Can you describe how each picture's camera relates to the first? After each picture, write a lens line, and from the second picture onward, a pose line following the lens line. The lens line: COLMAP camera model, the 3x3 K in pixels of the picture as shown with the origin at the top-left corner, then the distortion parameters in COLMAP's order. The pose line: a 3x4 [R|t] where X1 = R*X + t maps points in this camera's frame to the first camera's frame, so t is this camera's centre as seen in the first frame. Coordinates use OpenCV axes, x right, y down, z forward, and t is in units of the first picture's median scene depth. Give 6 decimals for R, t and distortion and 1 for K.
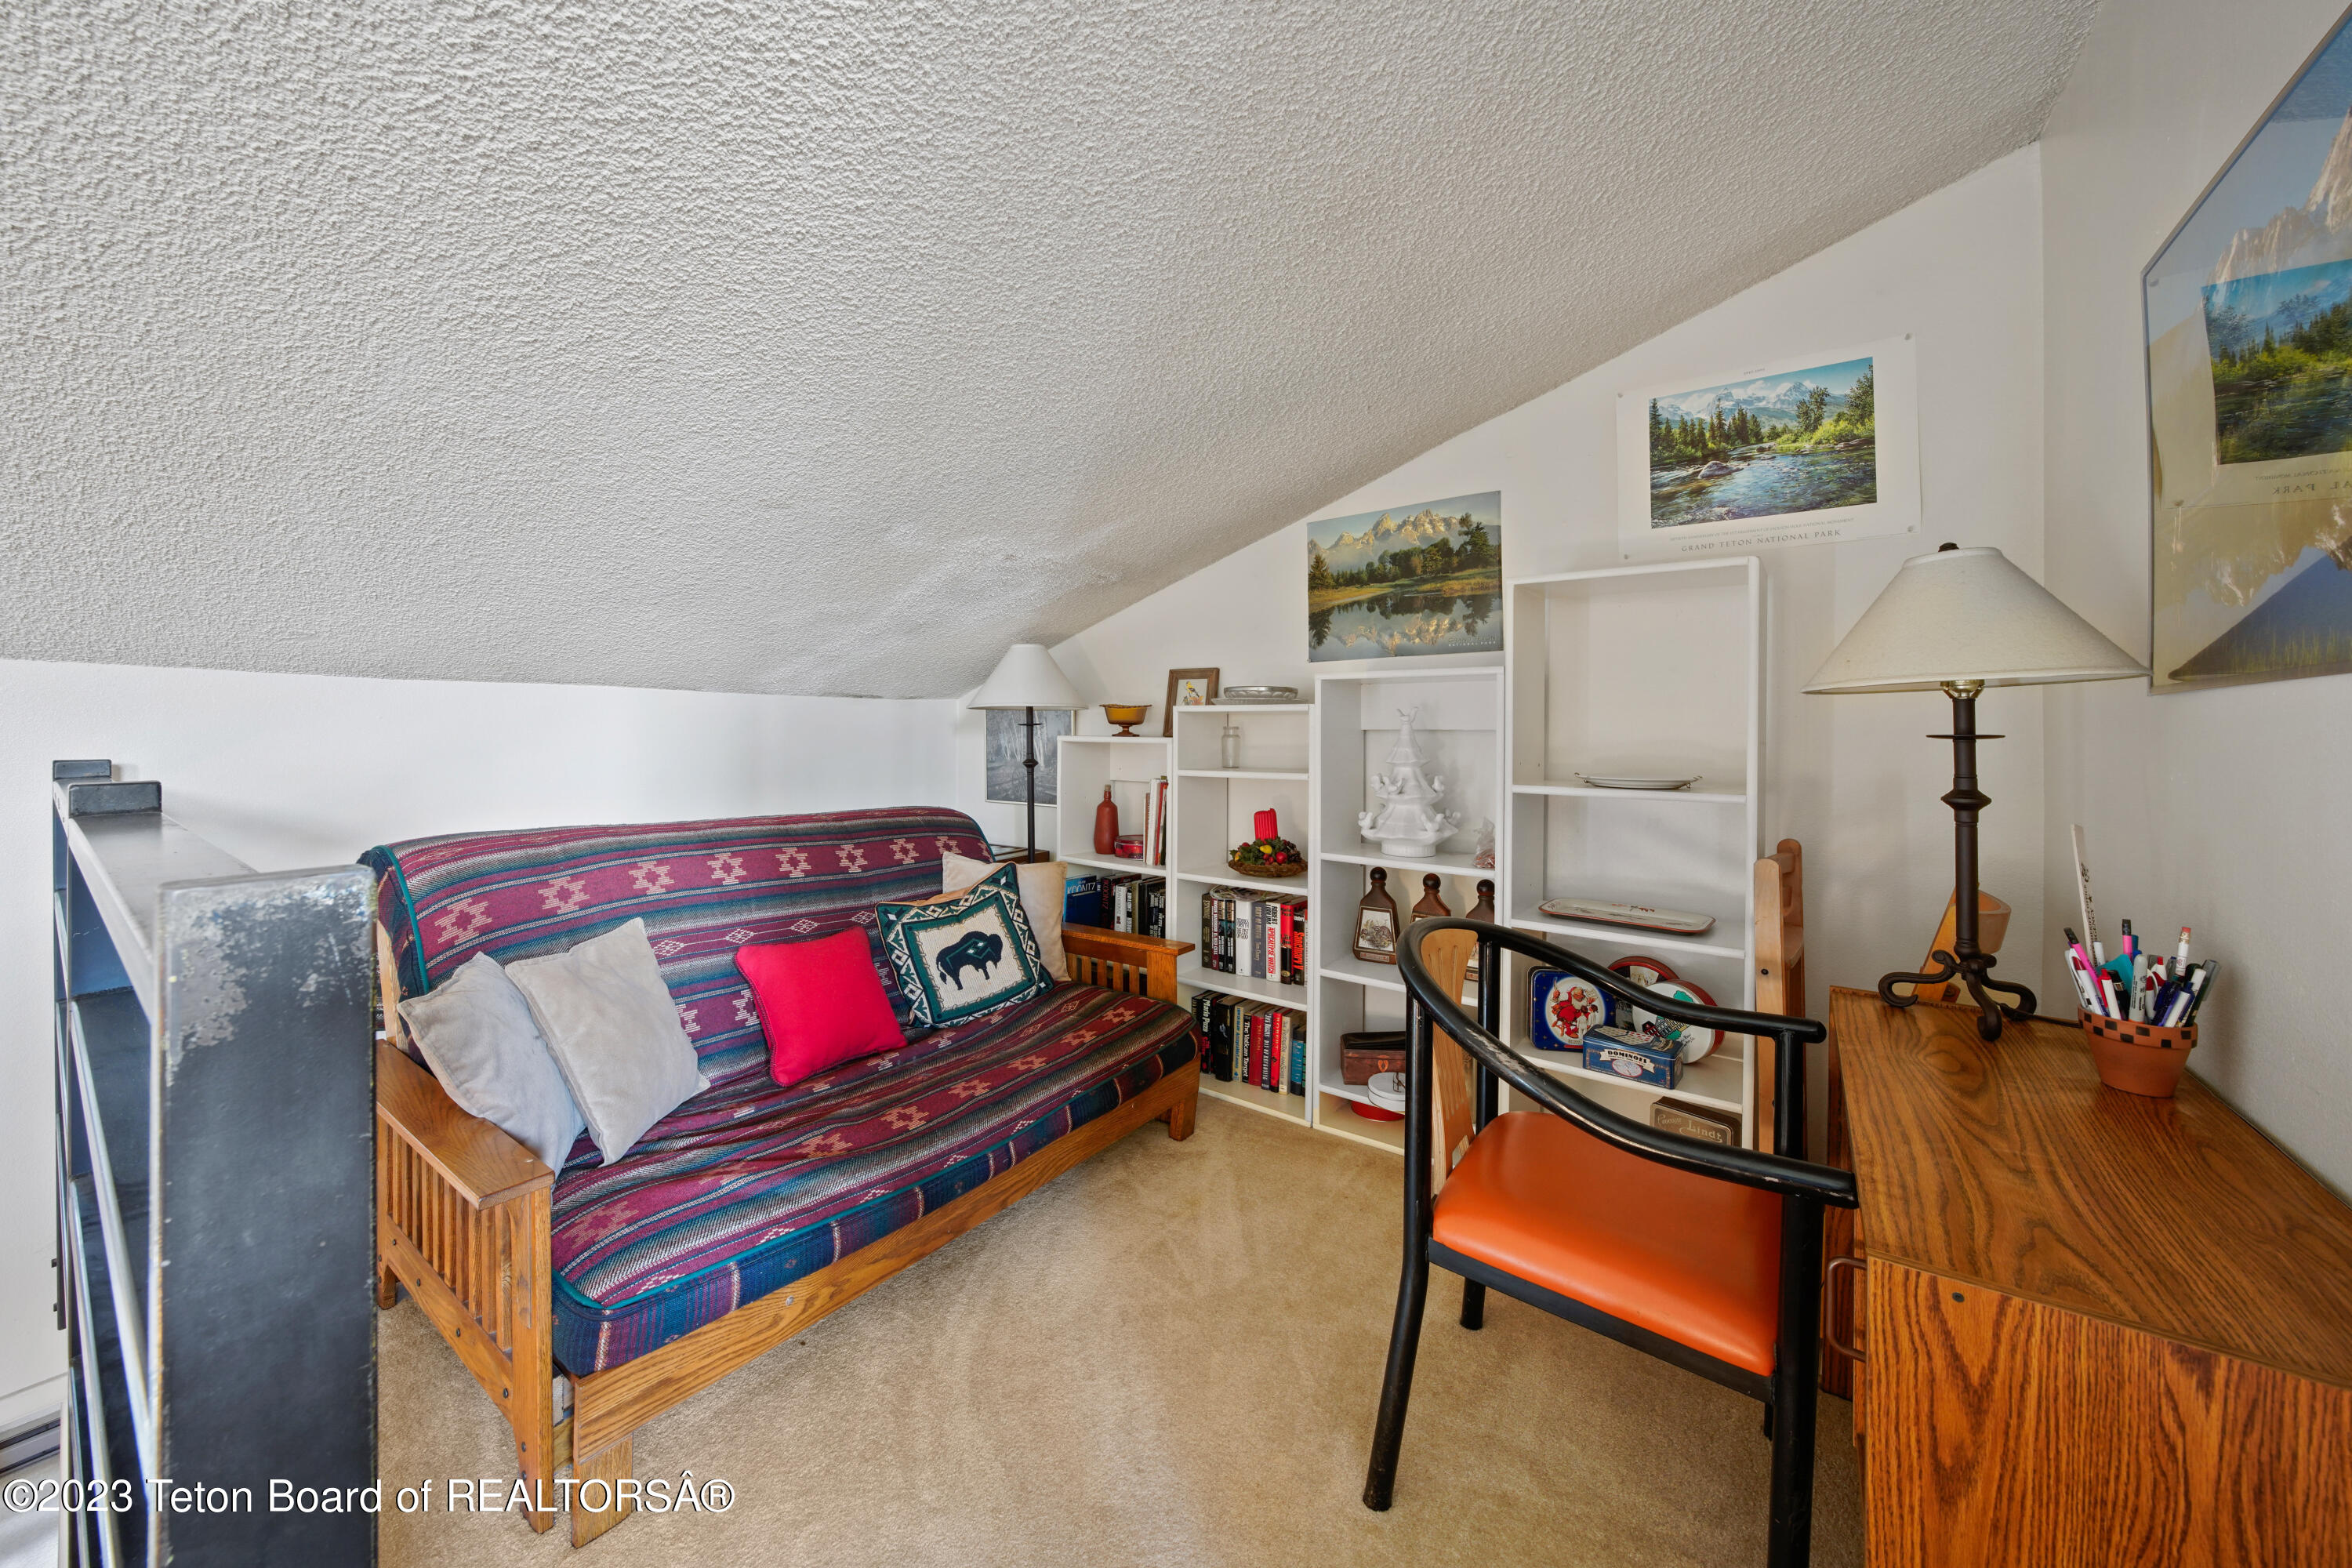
lens RADIAL K [[823.4, 0, 1171.5], [0, 823.4, 772.6], [0, 0, 1]] dist [-0.018309, 0.000159]
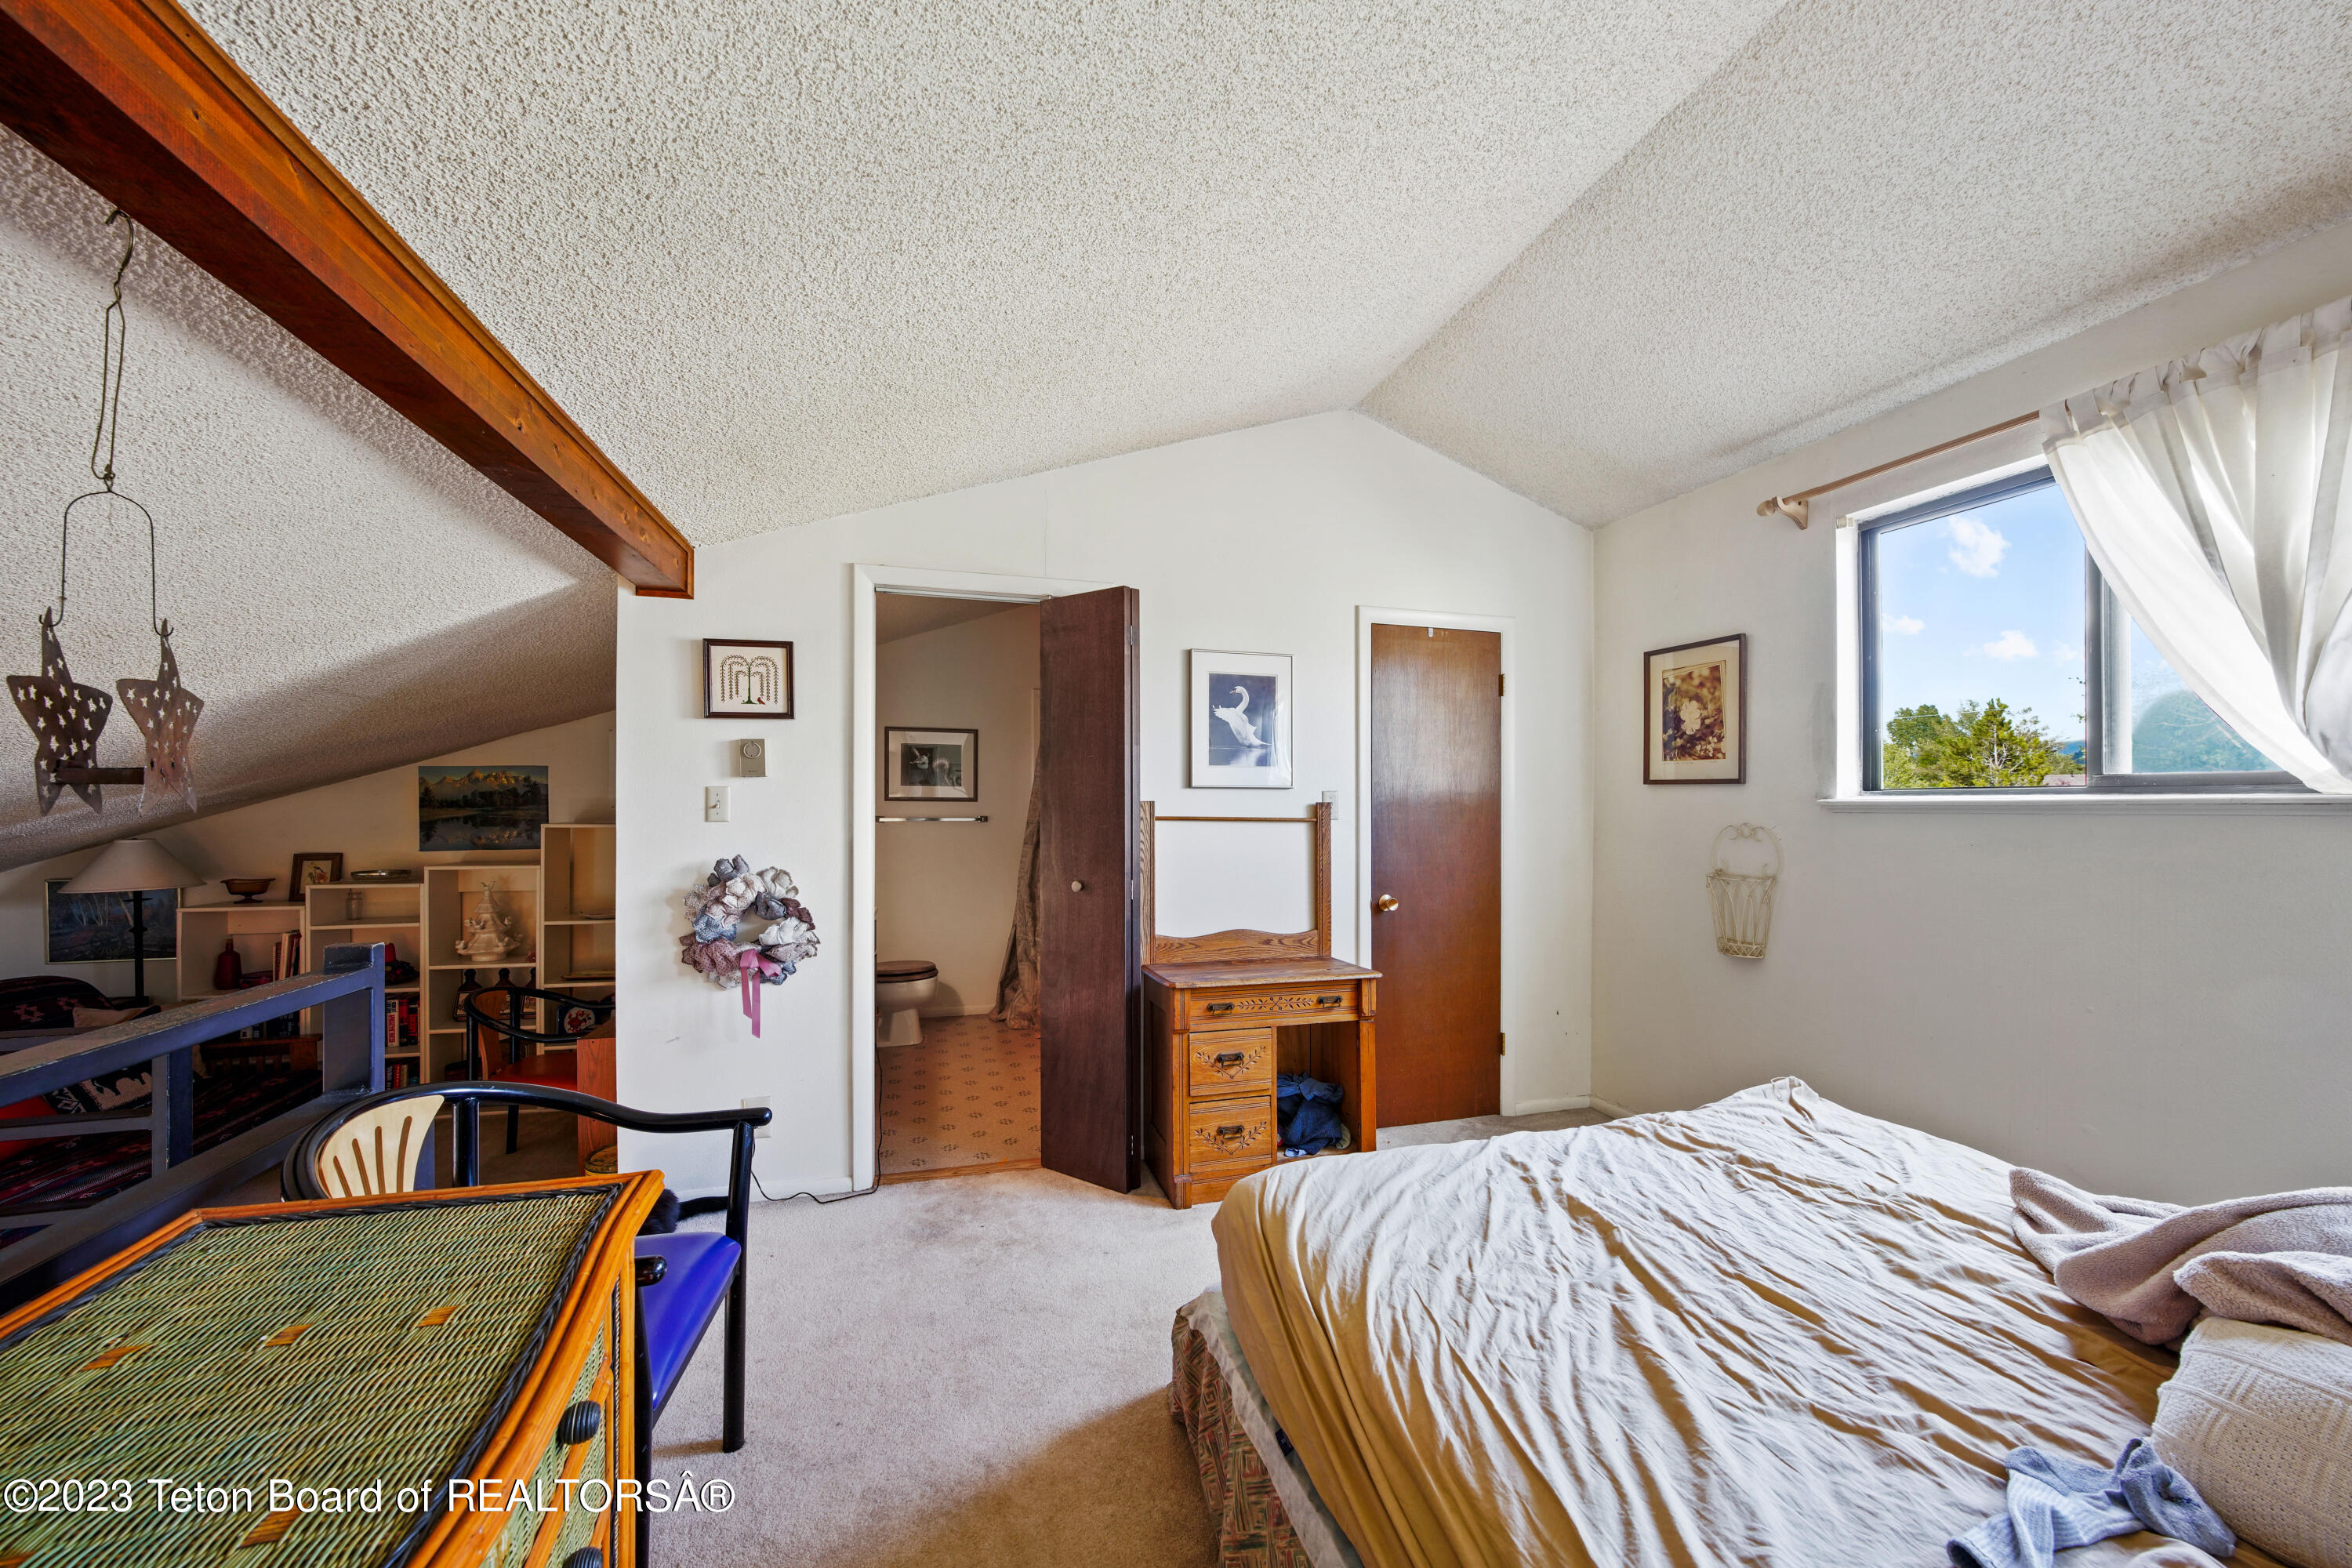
lens RADIAL K [[848.3, 0, 1182.7], [0, 848.3, 790.4], [0, 0, 1]] dist [-0.005598, 0.000528]
pose [[0.624953, 0.000272, 0.780663, -0.215636], [0.031728, 0.999165, -0.025748, -0.174420], [-0.780018, 0.040860, 0.624422, -1.360697]]
